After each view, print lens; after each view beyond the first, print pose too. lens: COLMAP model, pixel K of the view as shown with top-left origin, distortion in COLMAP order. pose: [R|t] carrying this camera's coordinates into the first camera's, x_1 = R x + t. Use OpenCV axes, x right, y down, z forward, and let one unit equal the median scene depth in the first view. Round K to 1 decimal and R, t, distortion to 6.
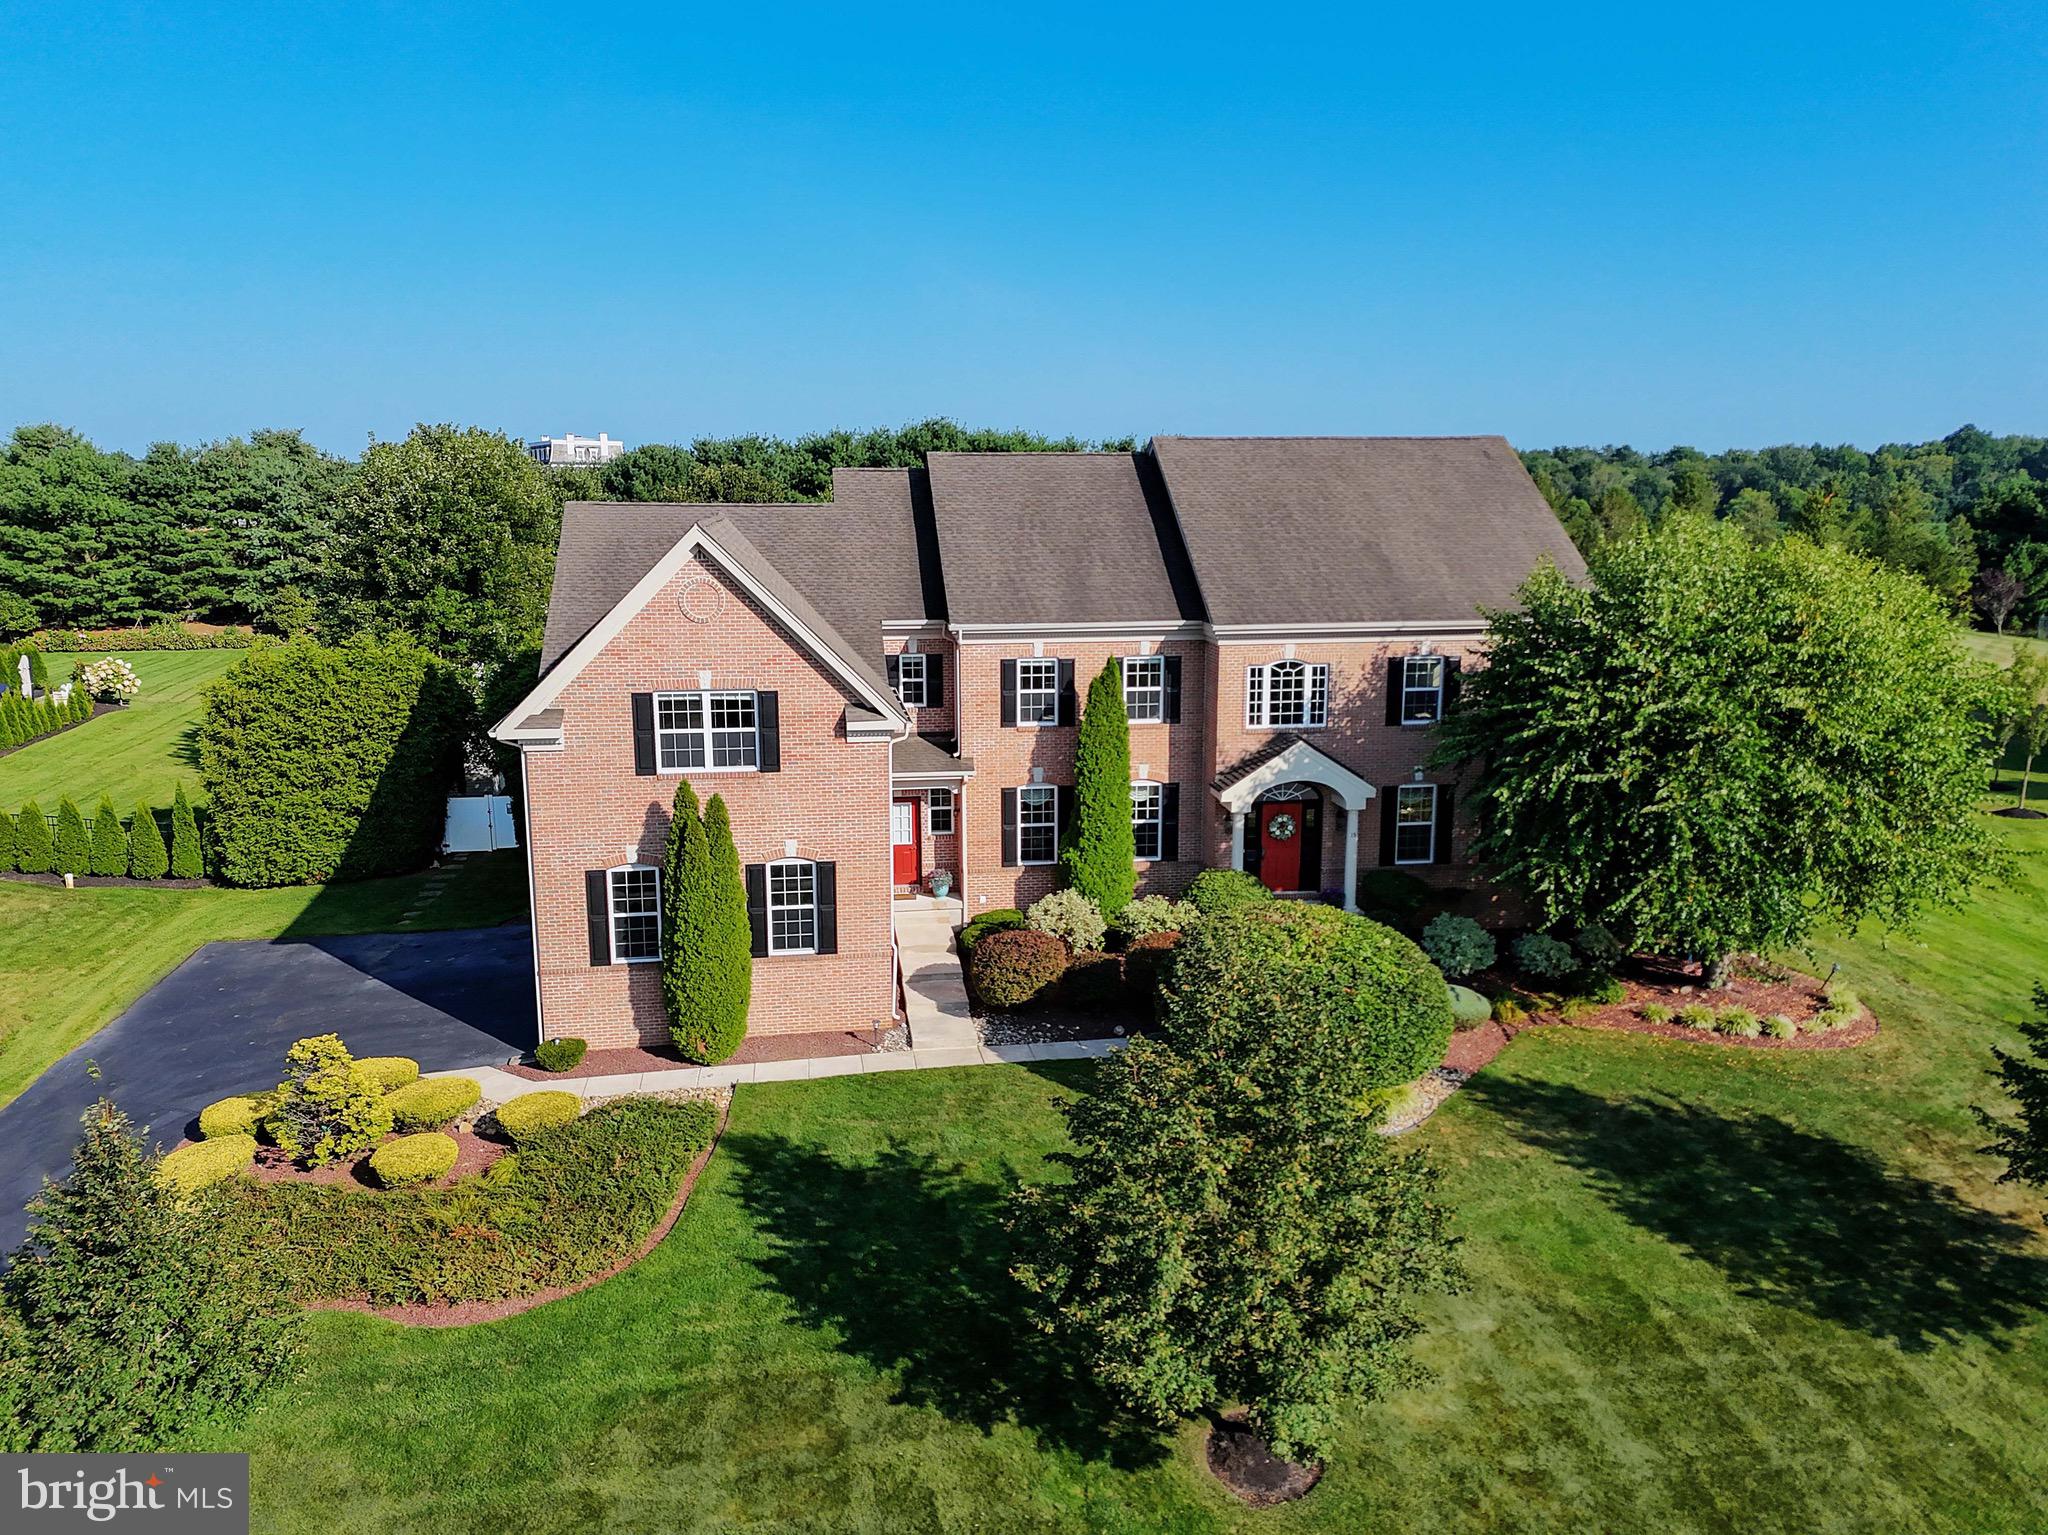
lens RADIAL K [[1470.7, 0, 1024.0], [0, 1470.7, 767.5], [0, 0, 1]] dist [0.069664, -0.067163]
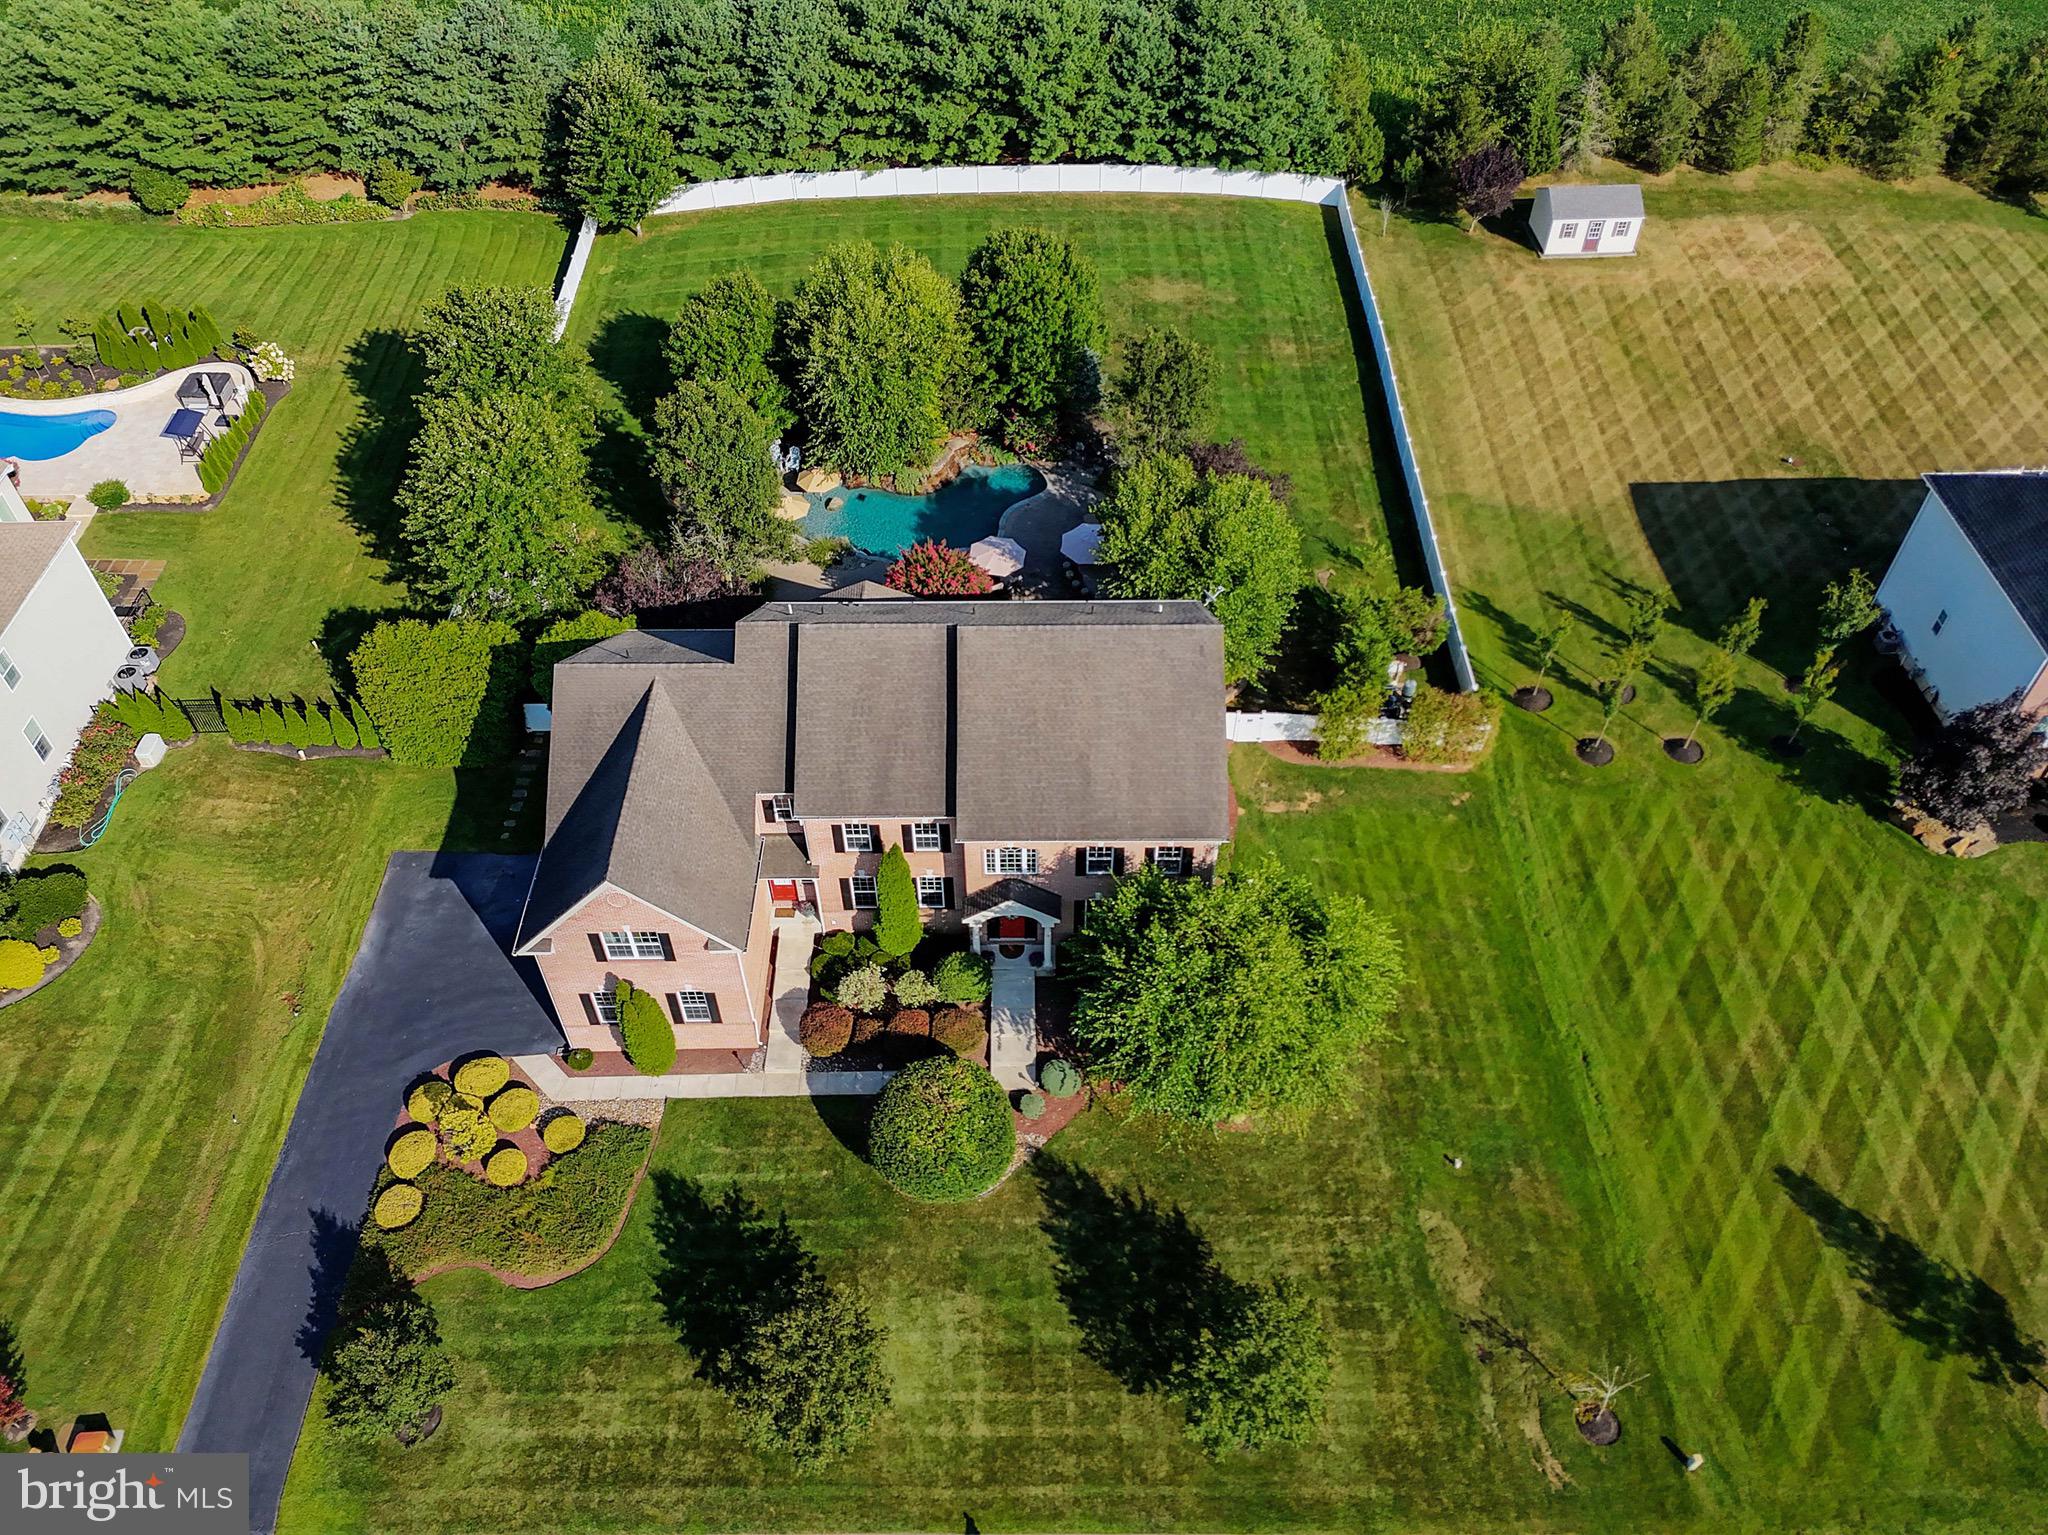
lens RADIAL K [[1470.7, 0, 1024.0], [0, 1470.7, 767.5], [0, 0, 1]] dist [0.069664, -0.067163]
pose [[0.989973, 0.098581, -0.101174, 0.400741], [-0.023890, 0.822750, 0.567902, -1.198320], [0.139225, -0.559790, 0.816855, -0.255290]]
